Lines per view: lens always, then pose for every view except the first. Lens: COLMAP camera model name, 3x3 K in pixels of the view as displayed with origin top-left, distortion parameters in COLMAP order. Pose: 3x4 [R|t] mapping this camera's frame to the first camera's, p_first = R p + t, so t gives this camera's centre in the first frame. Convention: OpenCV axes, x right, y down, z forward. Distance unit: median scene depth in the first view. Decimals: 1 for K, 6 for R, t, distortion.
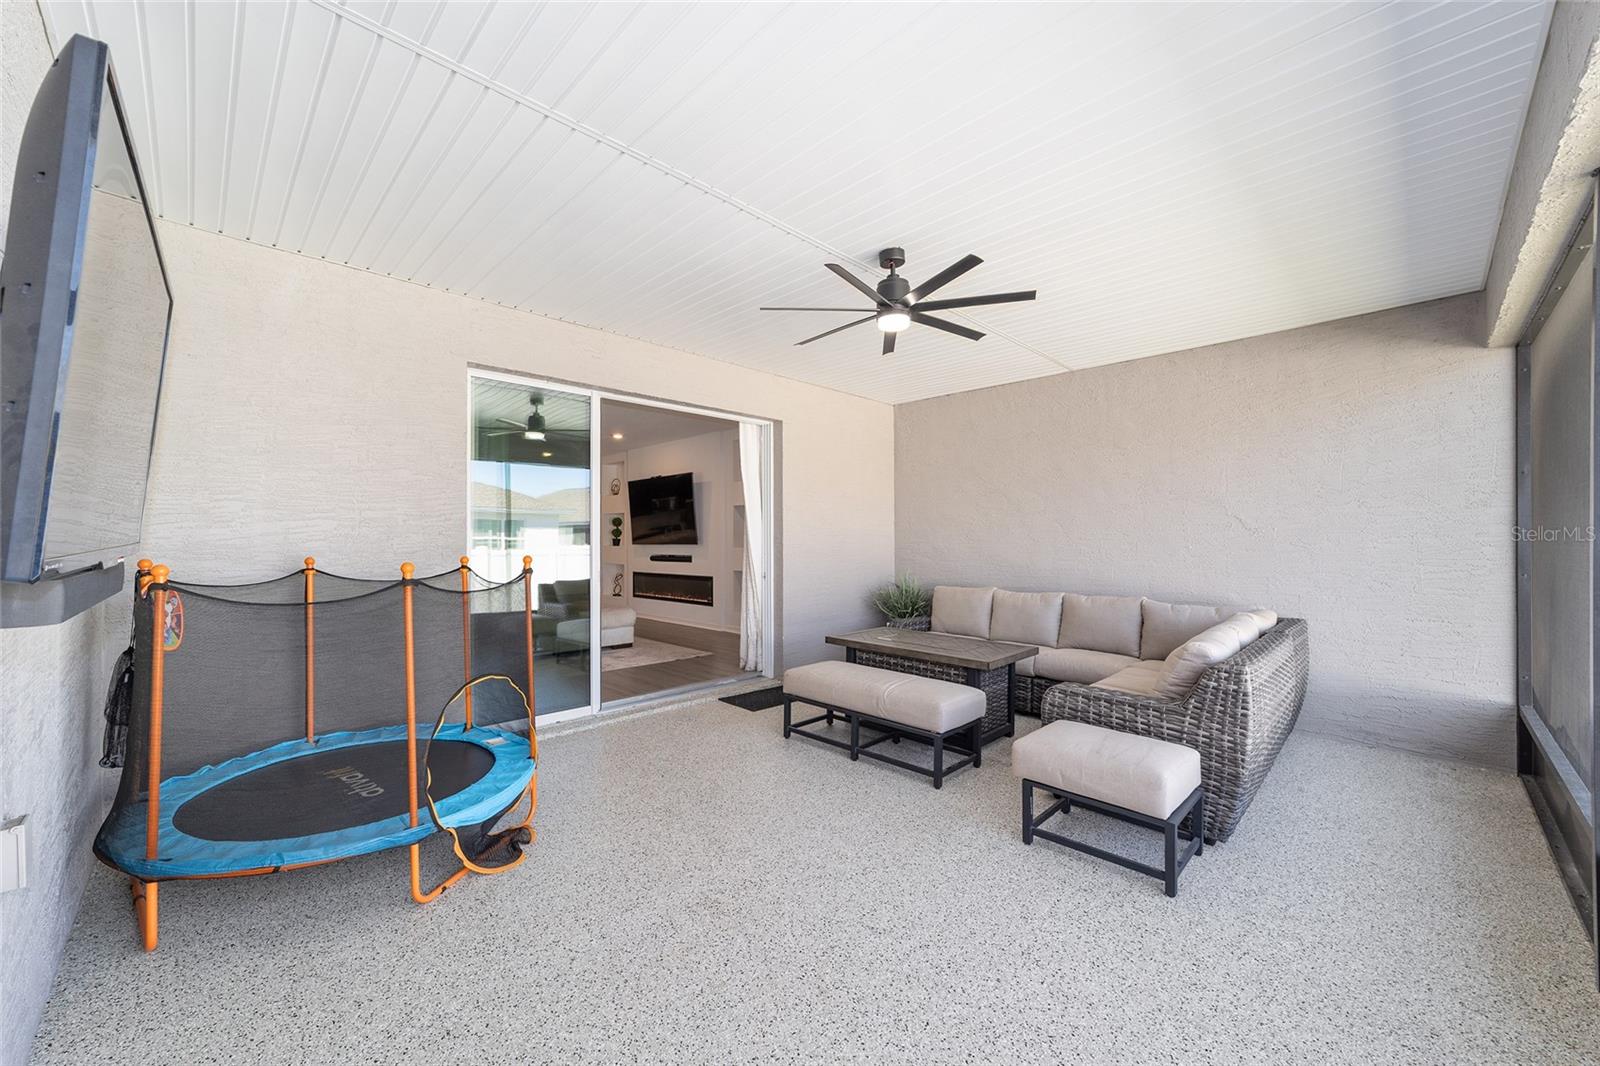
lens RADIAL K [[611.6, 0, 791.8], [0, 611.6, 537.1], [0, 0, 1]] dist [-0.012576, 0.006491]
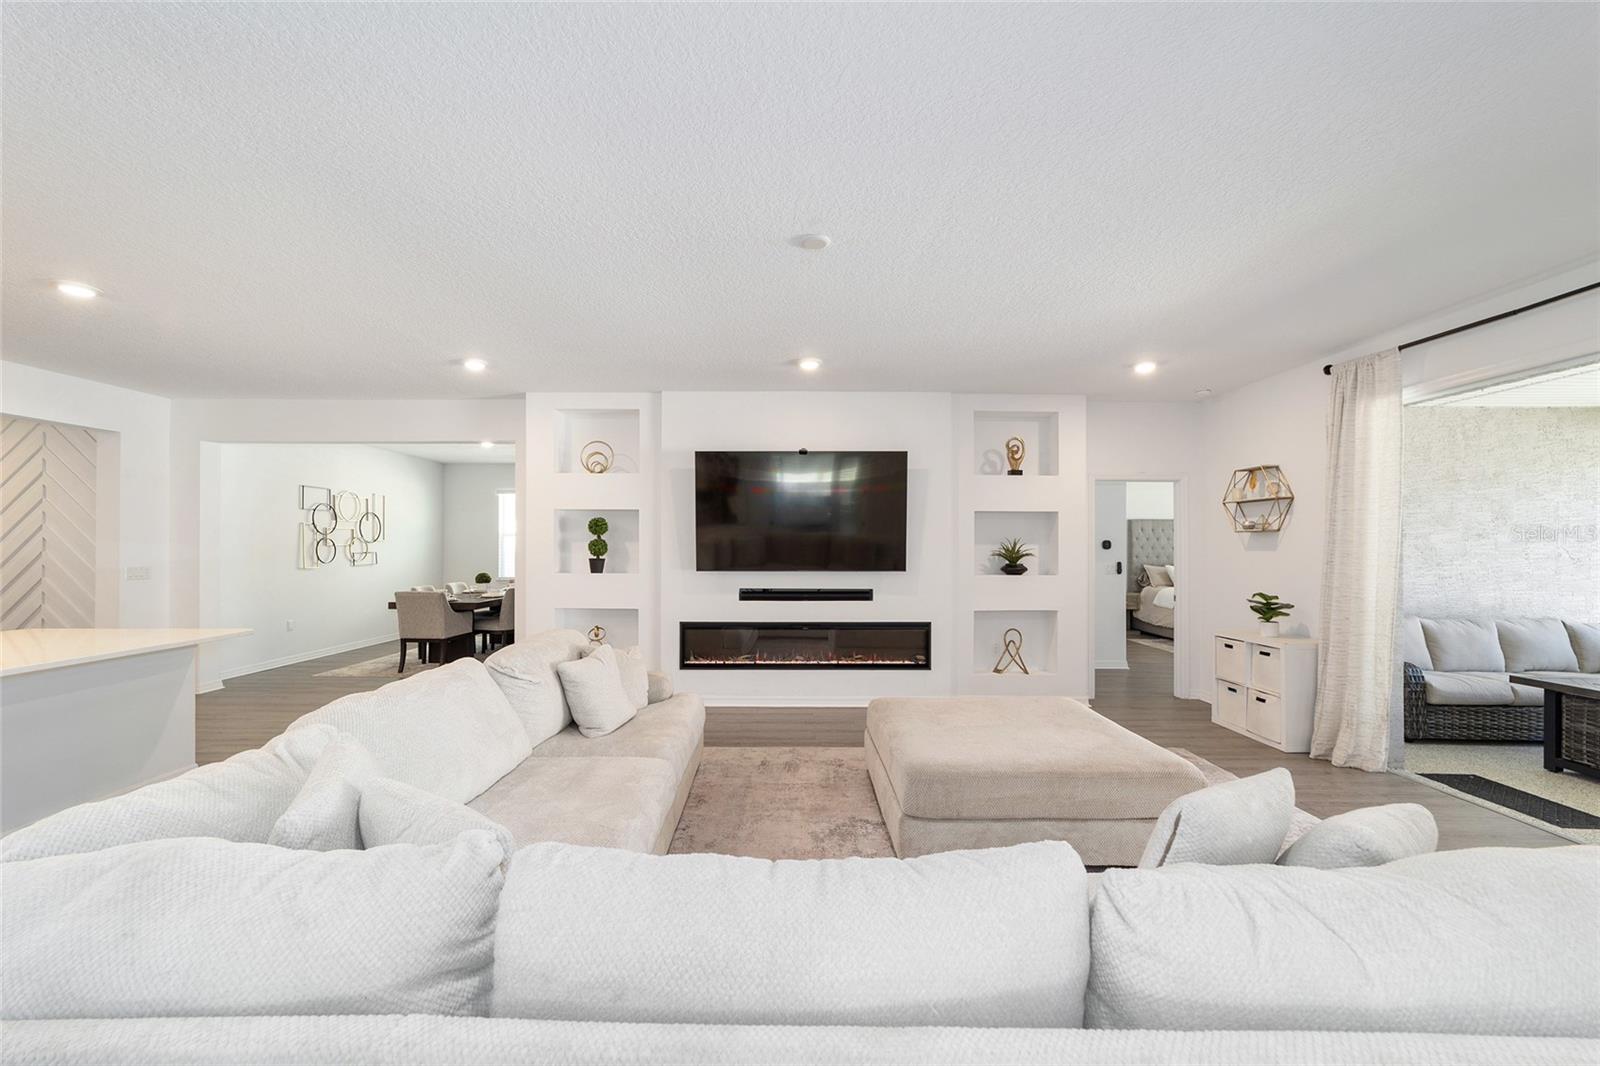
lens RADIAL K [[611.6, 0, 790.1], [0, 611.6, 544.1], [0, 0, 1]] dist [-0.012576, 0.006491]
pose [[0.701570, 0.005799, 0.712577, -0.594307], [-0.009948, 0.999949, 0.001656, -0.013424], [-0.712531, -0.008250, 0.701592, 0.582239]]
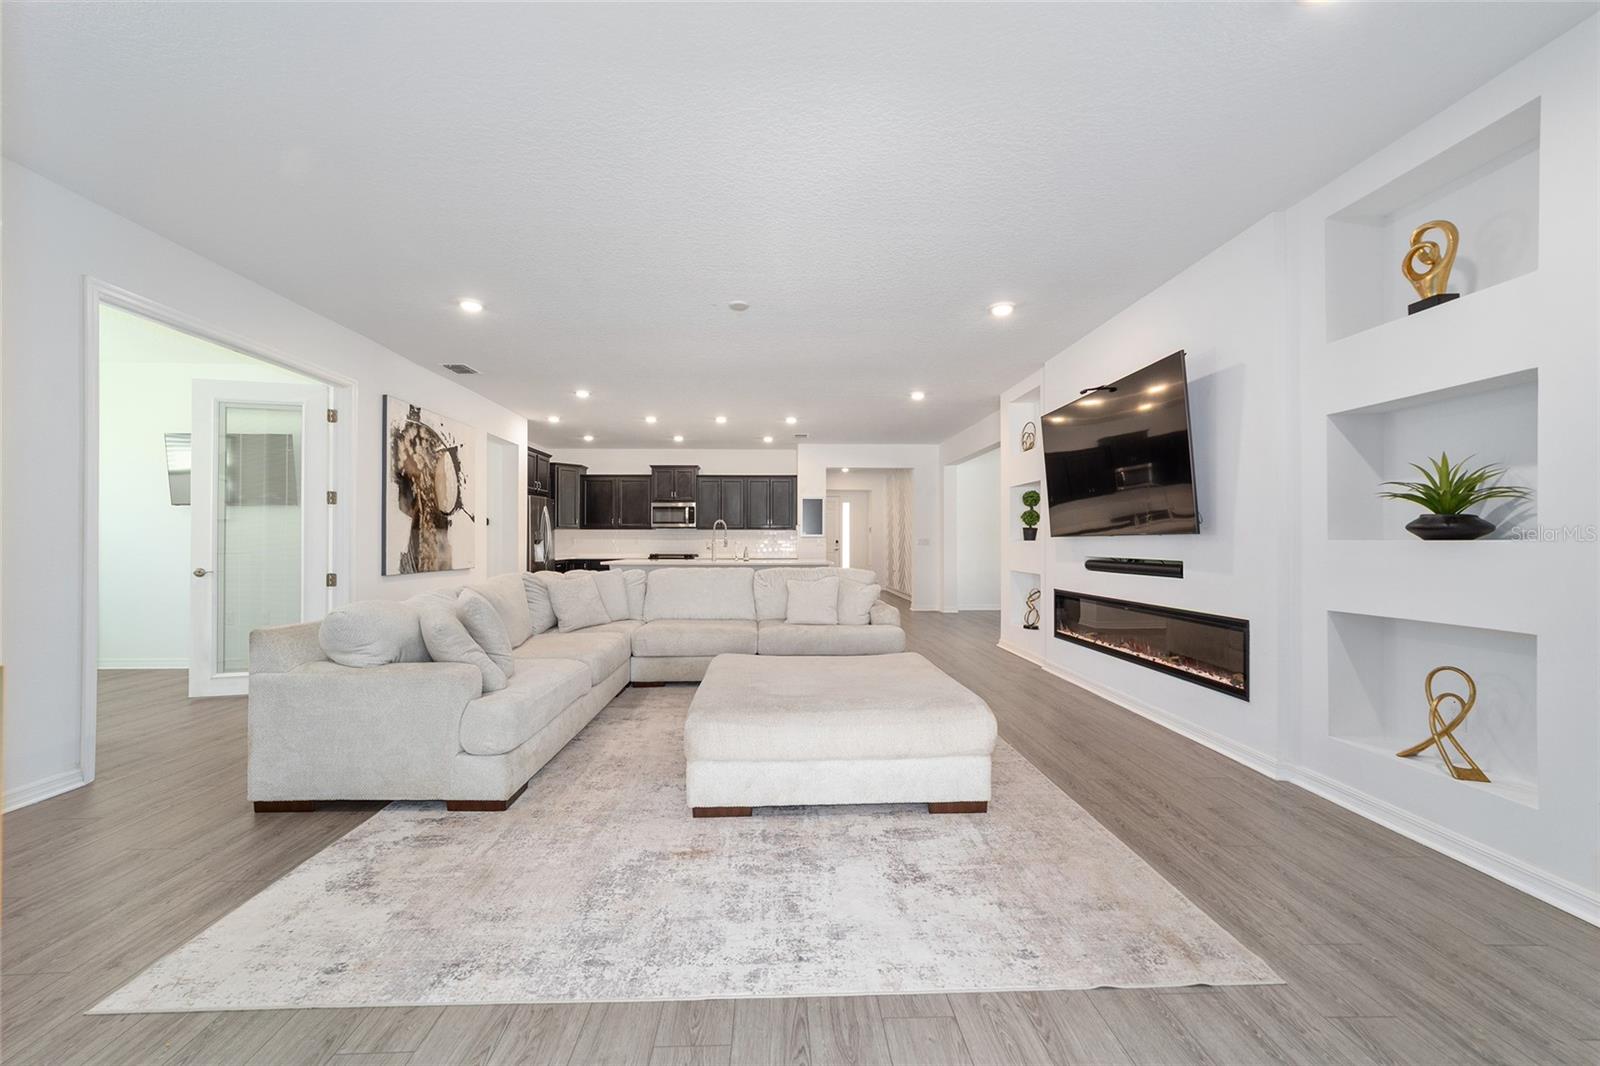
lens RADIAL K [[611.6, 0, 792.5], [0, 611.6, 539.1], [0, 0, 1]] dist [-0.012576, 0.006491]
pose [[0.737433, 0.000382, -0.675420, -0.074101], [0.002412, 0.999992, 0.003199, 0.011916], [0.675416, -0.003988, 0.737426, 0.478780]]
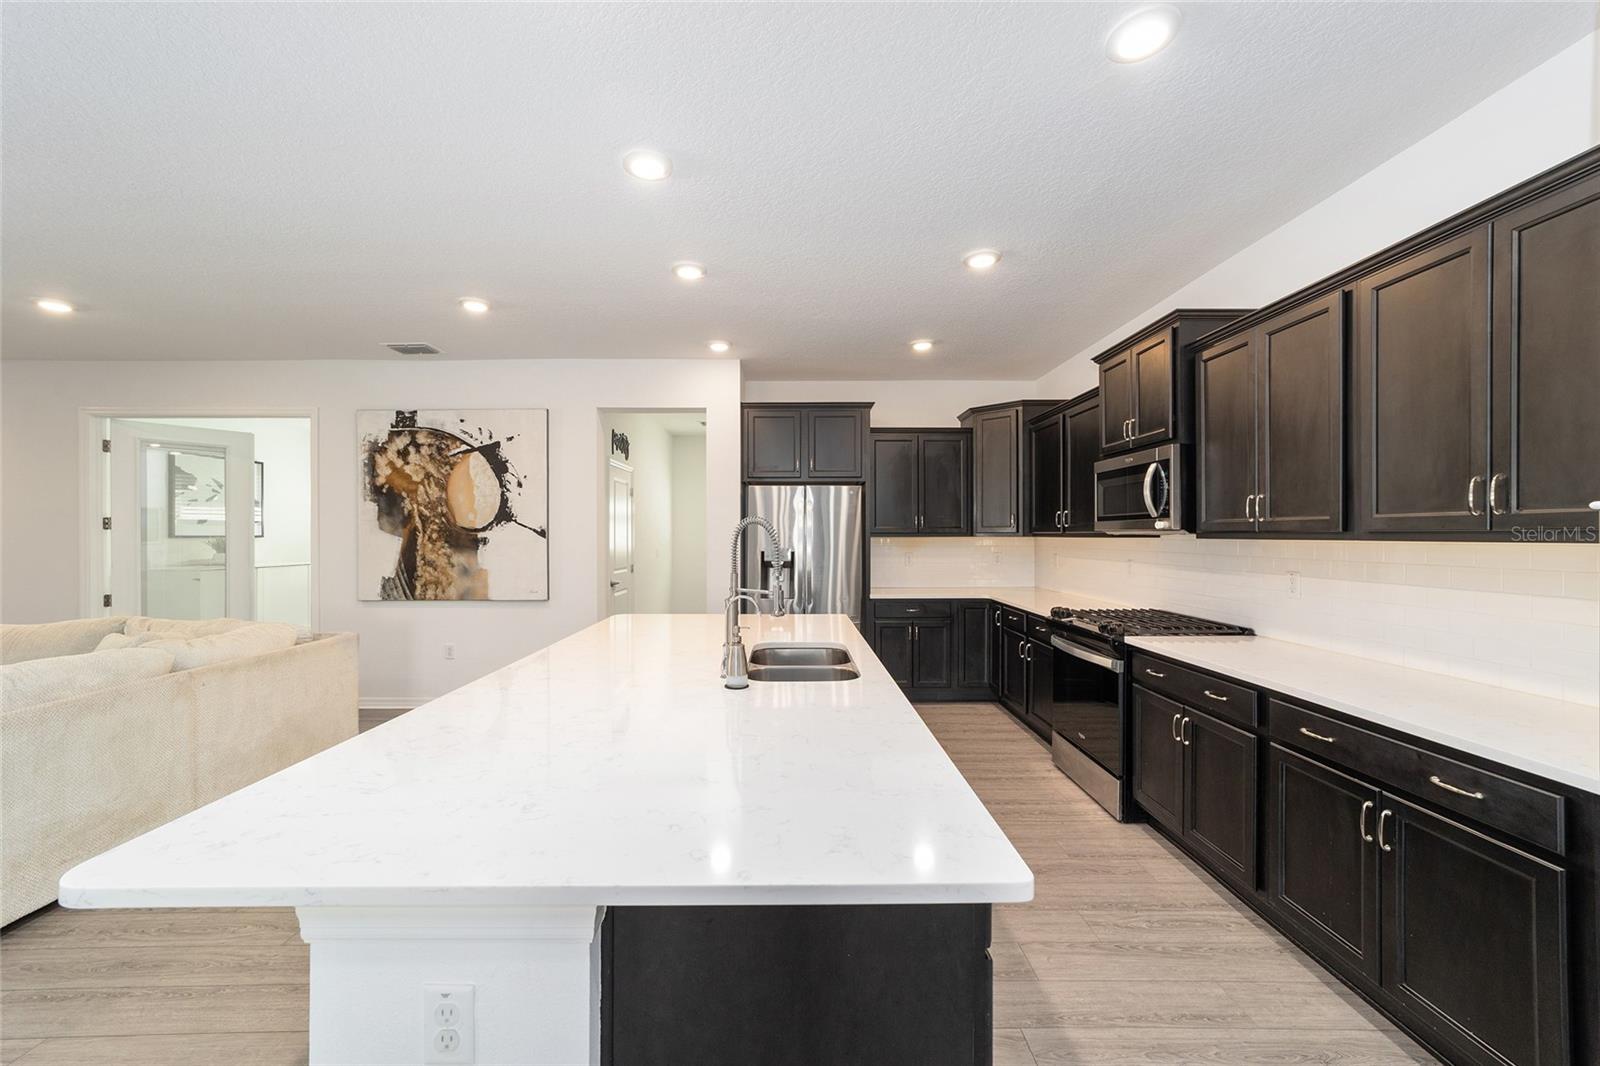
lens RADIAL K [[611.6, 0, 789.2], [0, 611.6, 535.6], [0, 0, 1]] dist [-0.012576, 0.006491]
pose [[-0.698083, 0.007156, -0.715981, -0.568452], [0.010263, 0.999947, -0.000013, -0.005065], [0.715943, -0.007358, -0.698120, 1.217759]]
